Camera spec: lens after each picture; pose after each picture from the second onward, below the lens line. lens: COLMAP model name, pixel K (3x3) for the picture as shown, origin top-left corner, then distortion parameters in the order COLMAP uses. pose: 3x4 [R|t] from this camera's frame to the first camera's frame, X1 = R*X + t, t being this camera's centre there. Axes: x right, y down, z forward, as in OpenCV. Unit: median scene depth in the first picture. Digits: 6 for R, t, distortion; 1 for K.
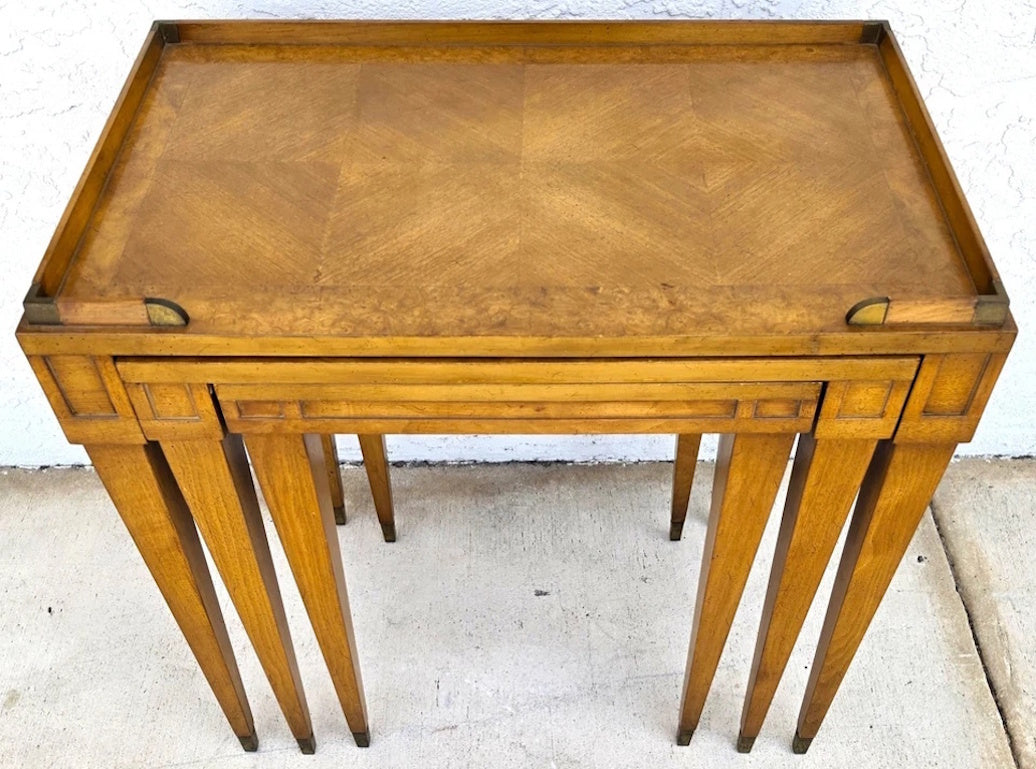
lens RADIAL K [[1162.3, 0, 545.2], [0, 1162.3, 510.7], [0, 0, 1]] dist [0.026839, 0.000000]
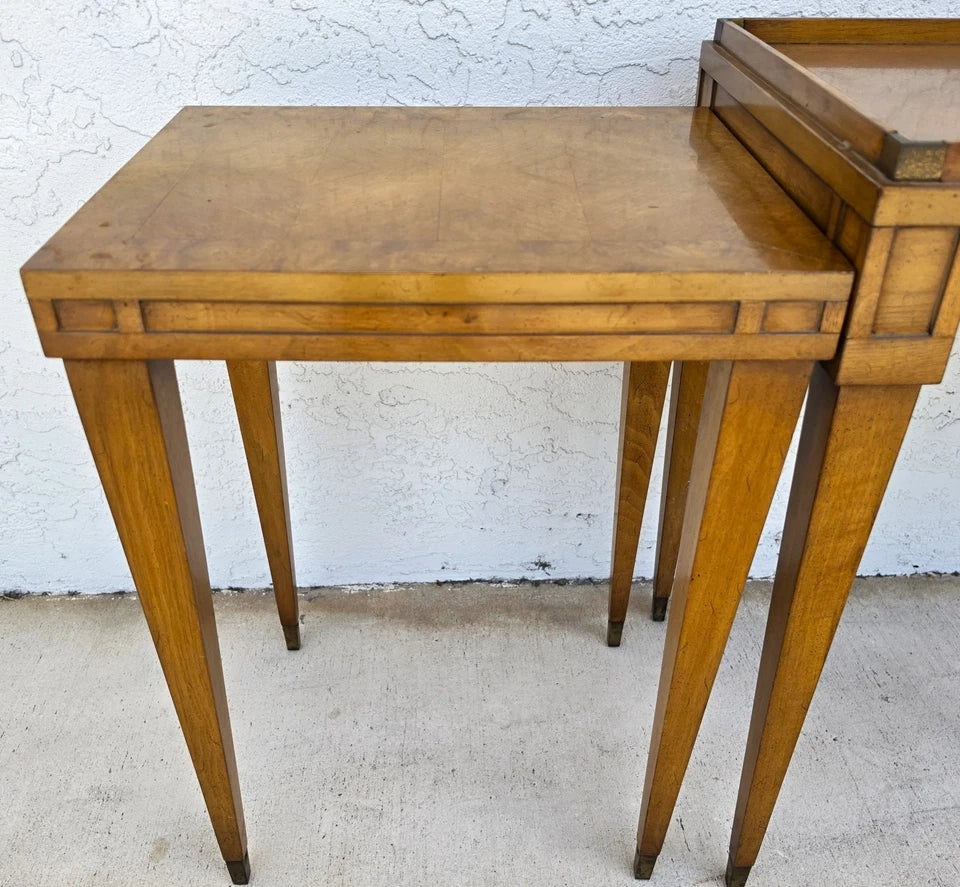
lens RADIAL K [[982.6, 0, 480.7], [0, 982.6, 480.1], [0, 0, 1]] dist [0.017727, 0.000000]
pose [[0.999784, 0.000687, 0.020777, -0.010551], [0.004688, 0.966260, -0.257526, 0.166531], [-0.020253, 0.257568, 0.966048, 0.414657]]
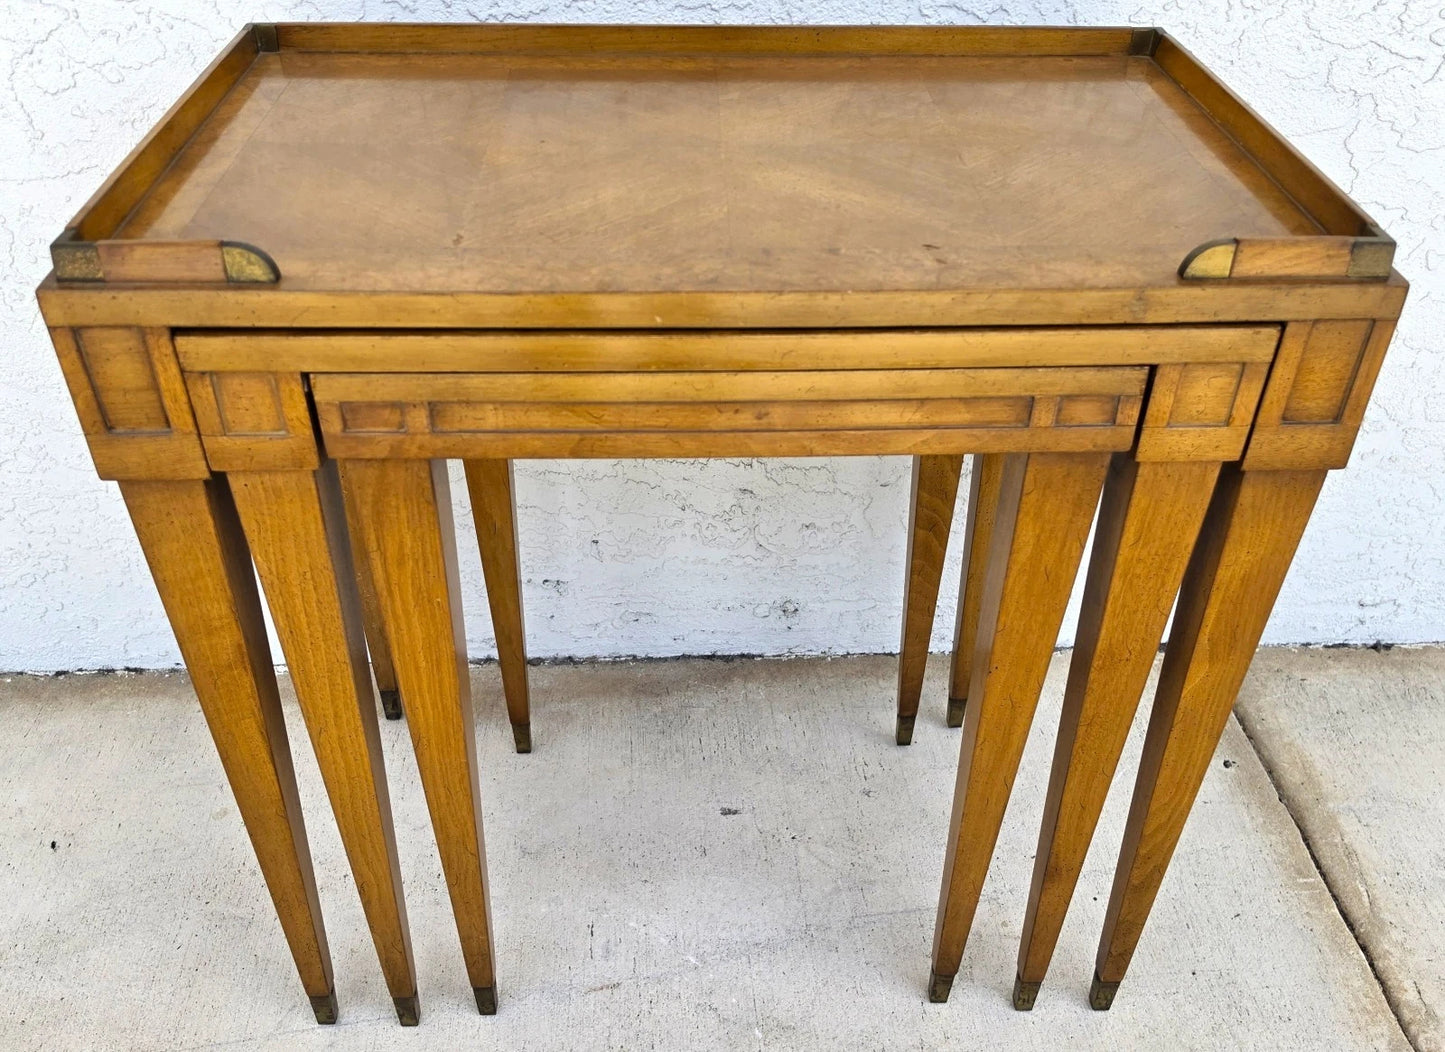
lens RADIAL K [[1402.6, 0, 730.9], [0, 1402.6, 589.8], [0, 0, 1]] dist [0.014174, 0.000000]
pose [[0.999293, -0.011487, 0.035785, -0.054938], [0.018538, 0.978911, -0.203442, 0.191071], [-0.032694, 0.203962, 0.978433, 0.163192]]
